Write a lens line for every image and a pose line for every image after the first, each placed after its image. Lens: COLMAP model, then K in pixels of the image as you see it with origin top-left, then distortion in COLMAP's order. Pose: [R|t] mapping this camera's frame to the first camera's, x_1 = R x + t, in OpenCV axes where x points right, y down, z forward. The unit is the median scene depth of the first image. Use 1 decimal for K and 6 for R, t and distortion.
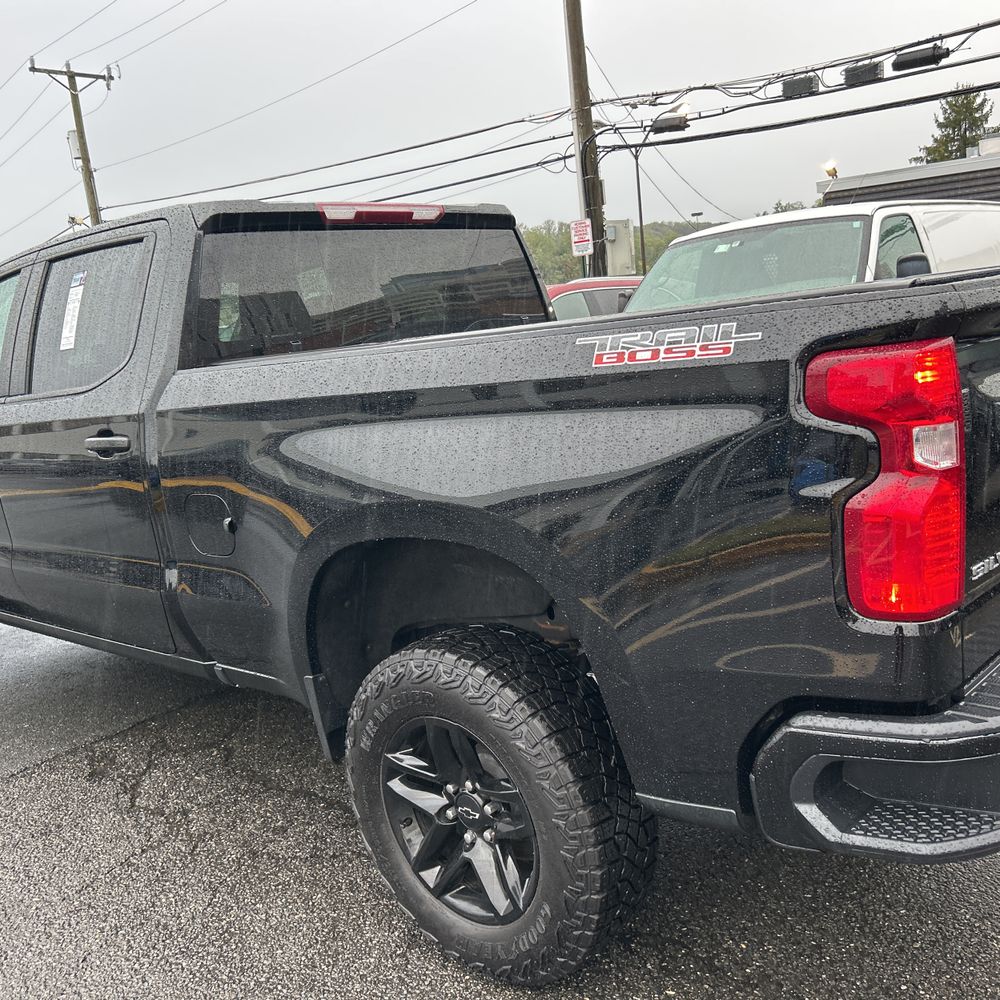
lens RADIAL K [[1001.1, 0, 510.1], [0, 1001.1, 514.5], [0, 0, 1]] dist [0.013508, 0.000000]
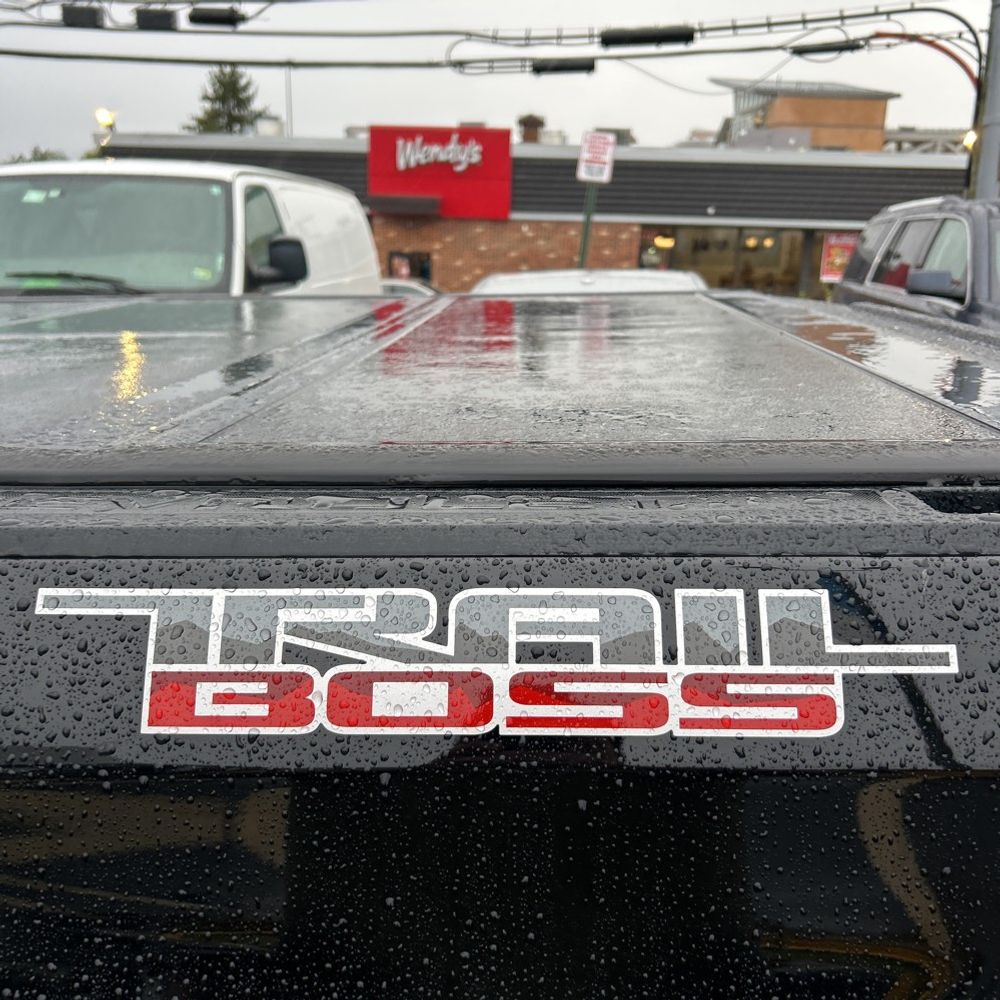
lens RADIAL K [[1001.1, 0, 529.2], [0, 1001.1, 508.0], [0, 0, 1]] dist [0.013508, 0.000000]
pose [[0.761864, -0.057908, 0.645144, 0.000249], [0.040206, 0.998303, 0.042126, -0.024092], [-0.646488, -0.006156, 0.762899, 0.089140]]
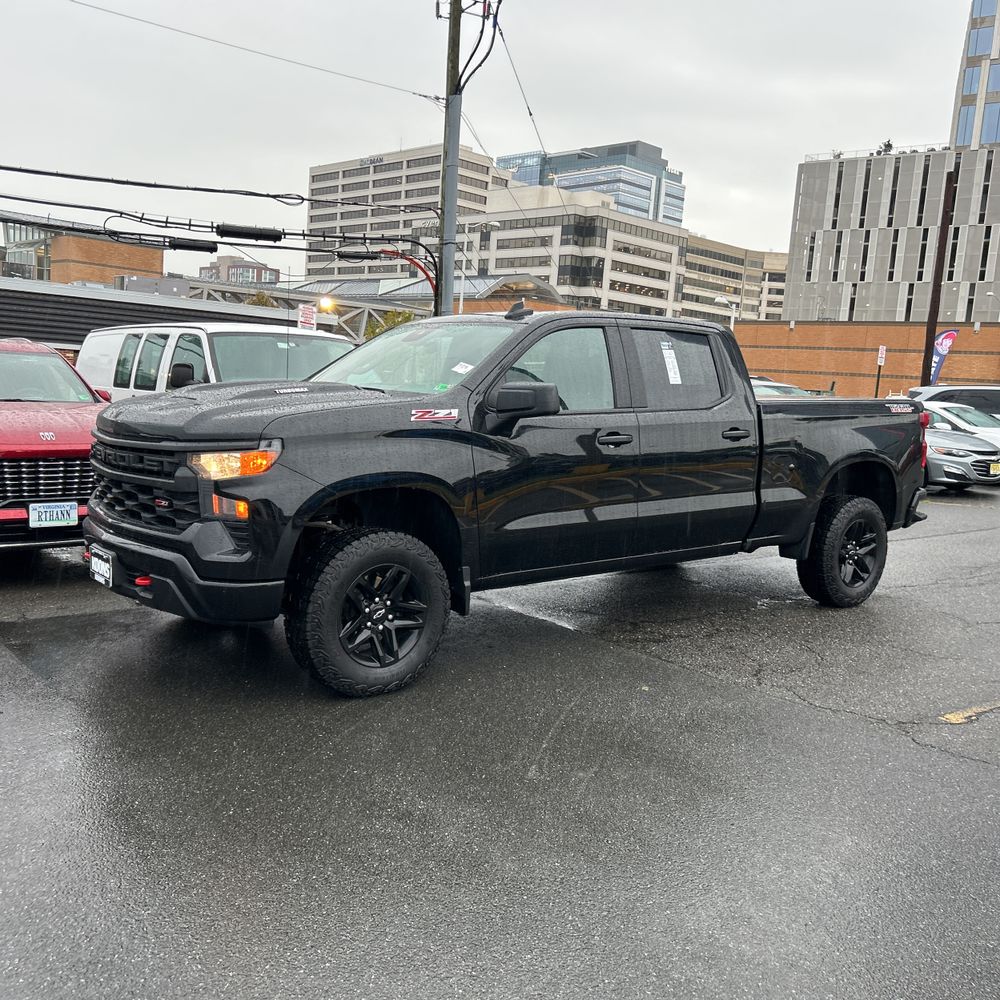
lens RADIAL K [[1001.1, 0, 491.5], [0, 1001.1, 503.7], [0, 0, 1]] dist [0.013508, 0.000000]
pose [[0.156965, -0.002260, 0.987602, -0.479374], [0.136814, 0.990405, -0.019479, 0.007243], [-0.978082, 0.138175, 0.155768, 0.229705]]
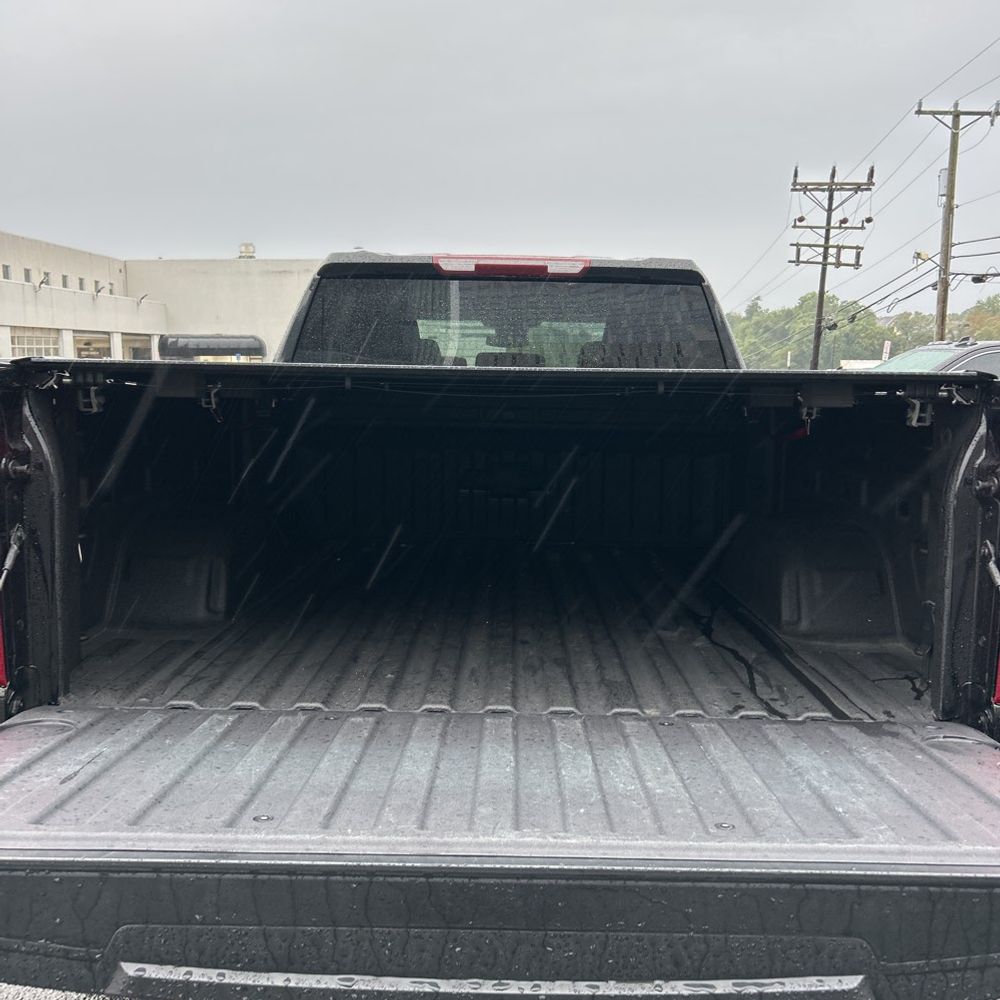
lens RADIAL K [[1001.1, 0, 508.0], [0, 1001.1, 495.8], [0, 0, 1]] dist [0.013508, 0.000000]
pose [[0.655169, 0.195927, -0.729634, 0.149090], [-0.230550, 0.971568, 0.053872, -0.026075], [0.719444, 0.132922, 0.681713, 0.066320]]
